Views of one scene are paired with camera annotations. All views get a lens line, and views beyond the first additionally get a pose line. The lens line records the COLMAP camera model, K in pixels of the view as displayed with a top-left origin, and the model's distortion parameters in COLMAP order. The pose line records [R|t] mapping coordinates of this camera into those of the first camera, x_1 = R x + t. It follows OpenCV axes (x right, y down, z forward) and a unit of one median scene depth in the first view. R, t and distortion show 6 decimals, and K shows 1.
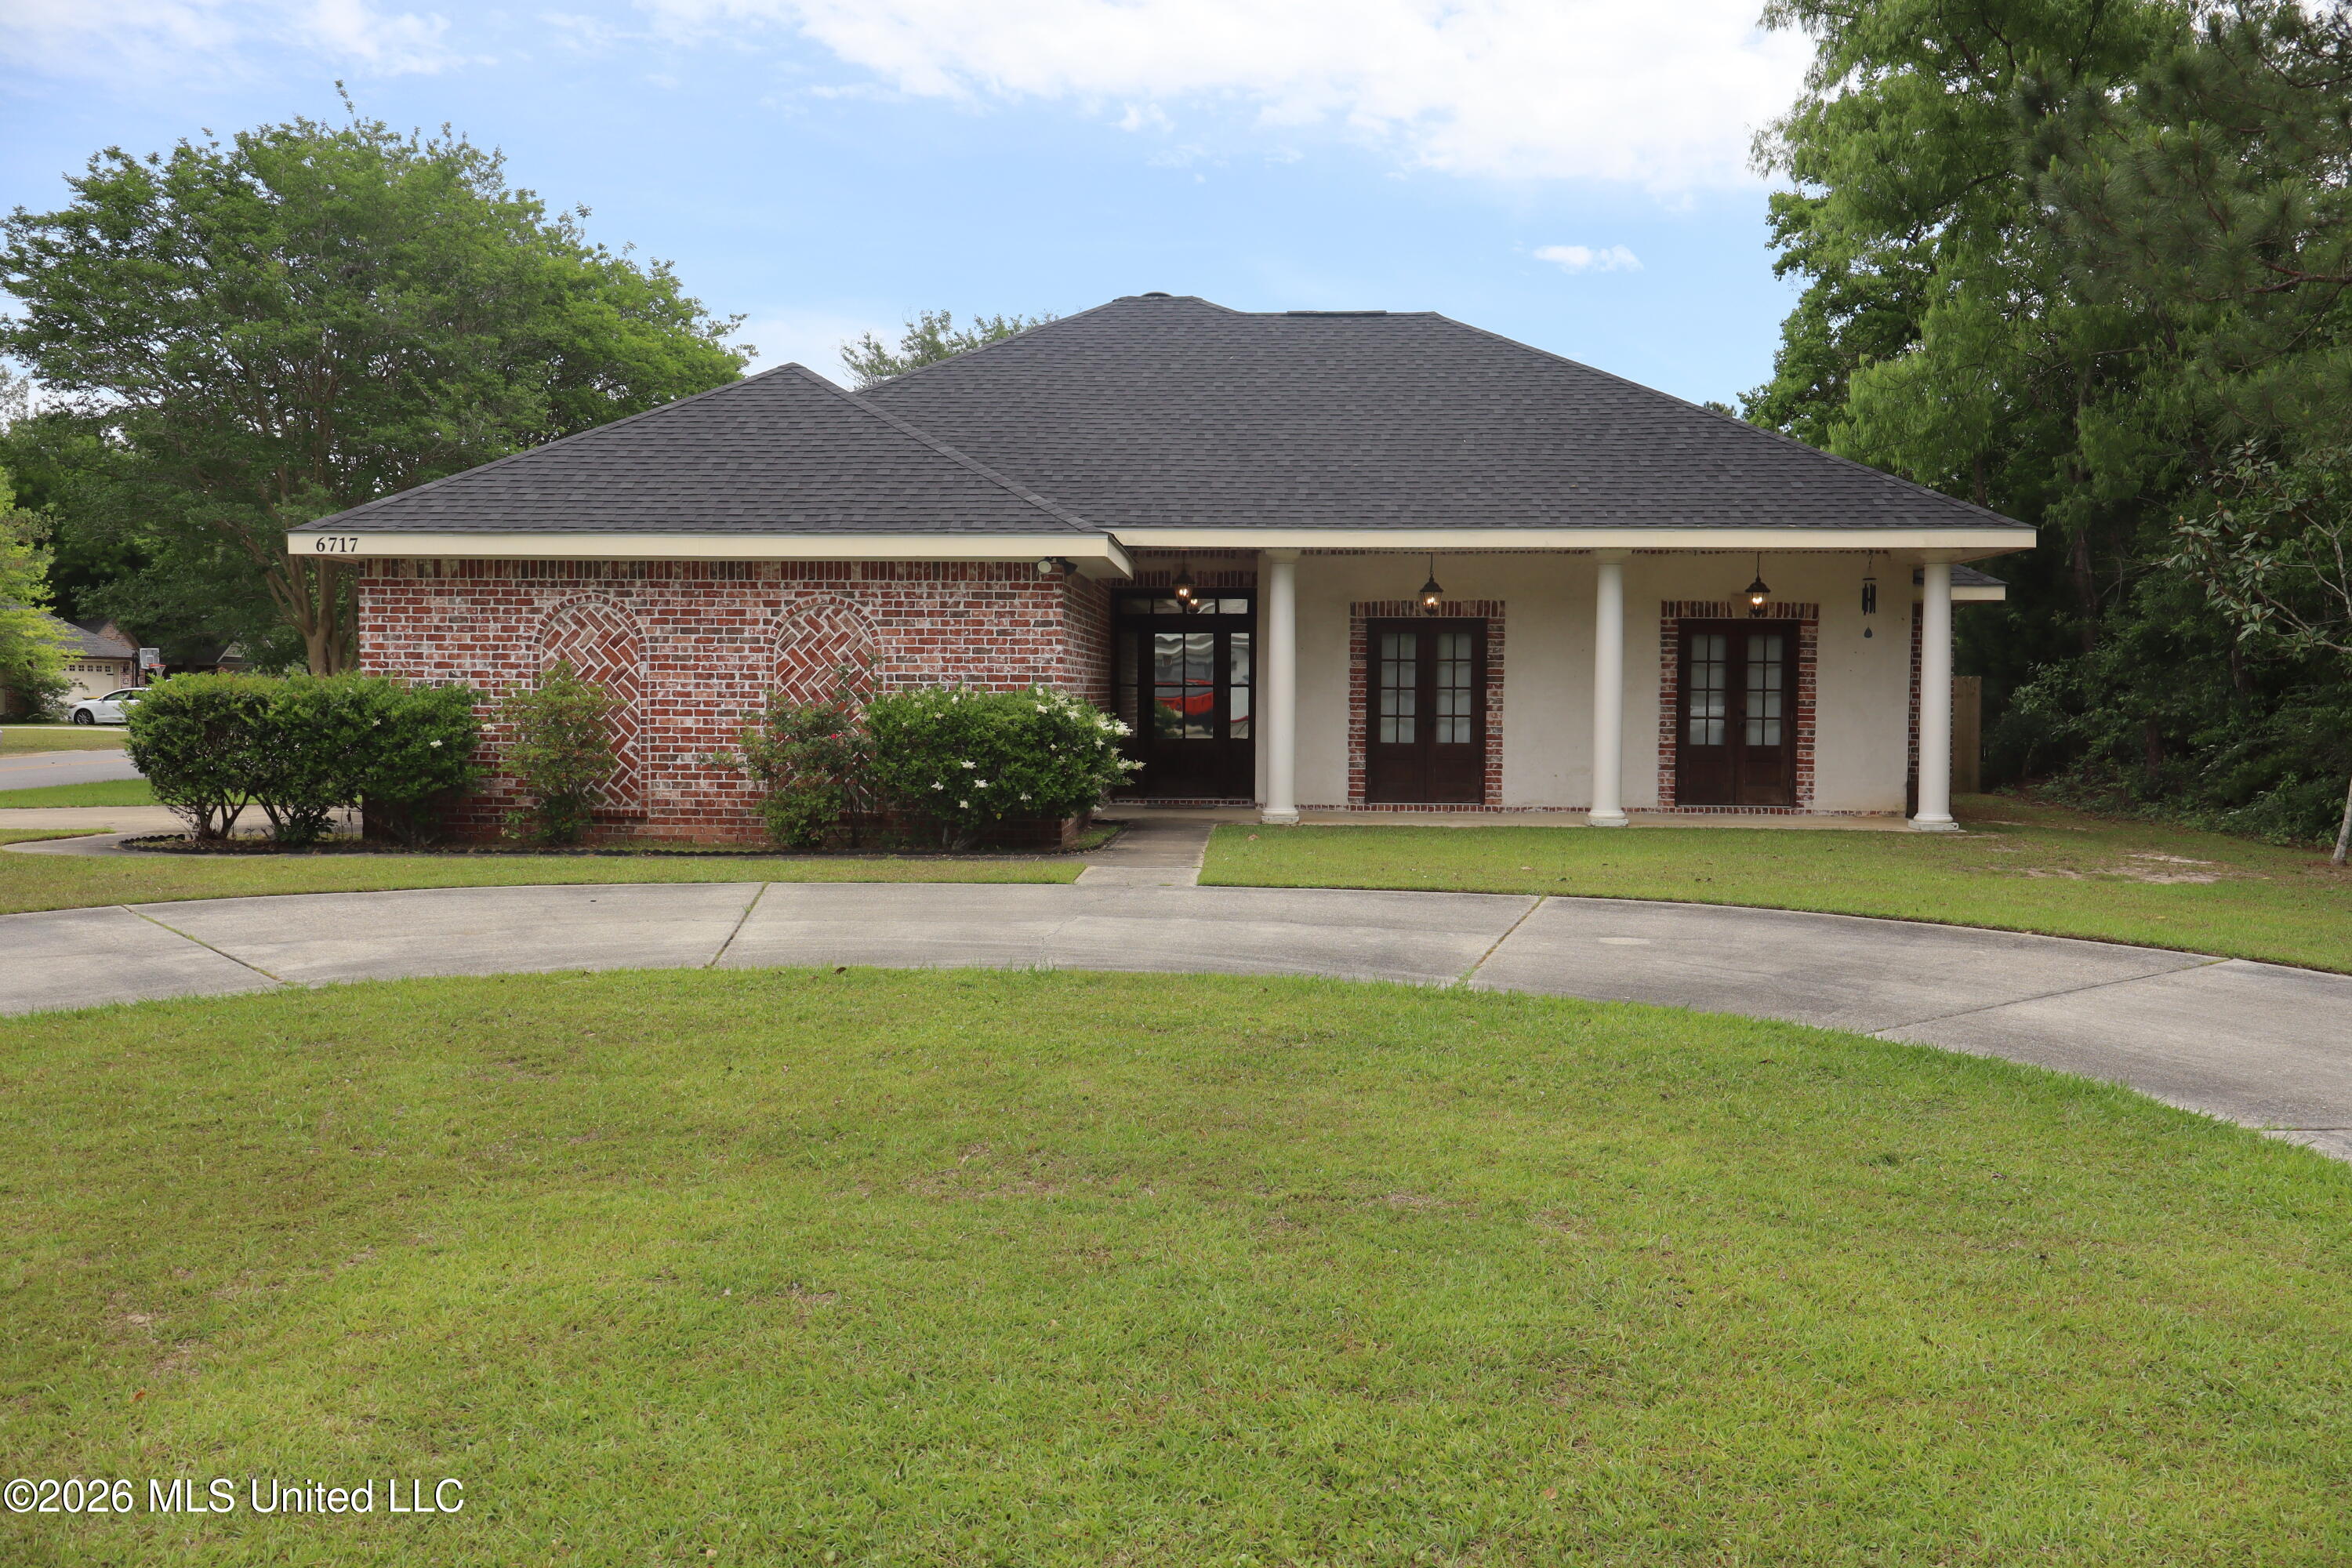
lens RADIAL K [[1975.3, 0, 1176.0], [0, 1975.3, 784.0], [0, 0, 1]] dist [0.192805, -0.000555]
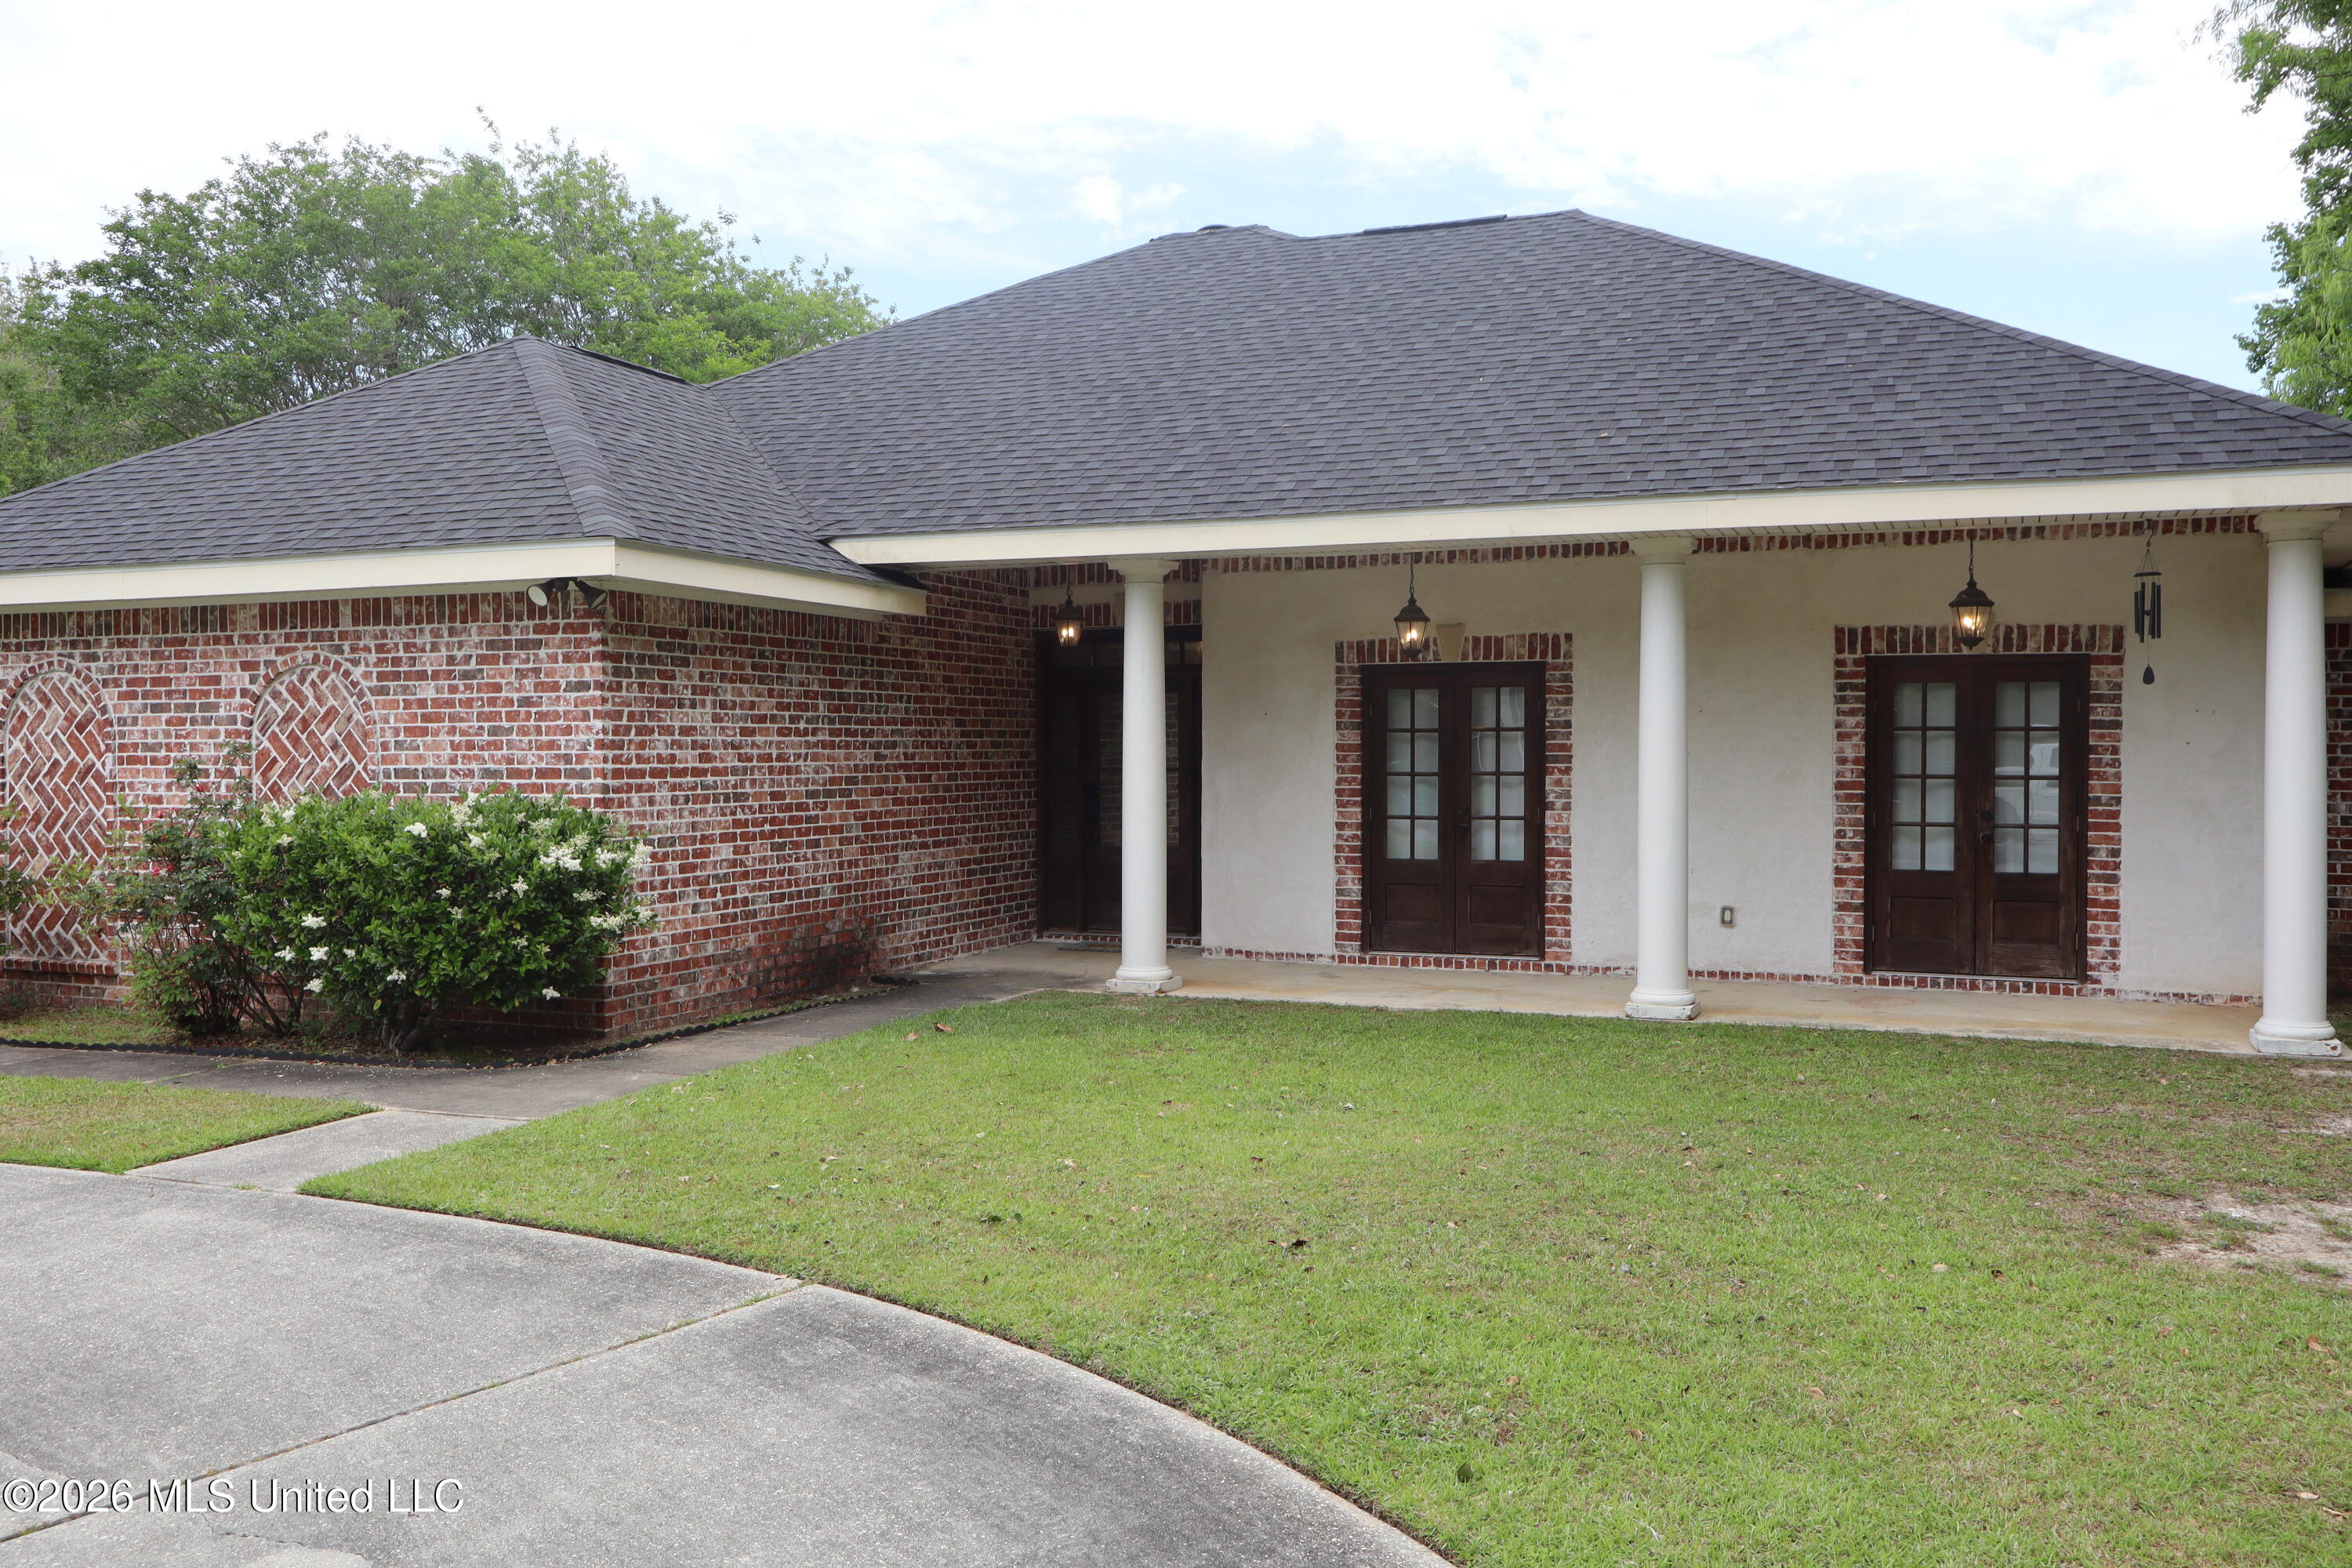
lens RADIAL K [[1949.3, 0, 1176.0], [0, 1949.3, 784.0], [0, 0, 1]] dist [0.072116, 0.007479]
pose [[0.936592, -0.001974, -0.350416, 0.327626], [-0.007703, 0.999627, -0.026219, -0.034924], [0.350337, 0.027256, 0.936227, 0.479336]]
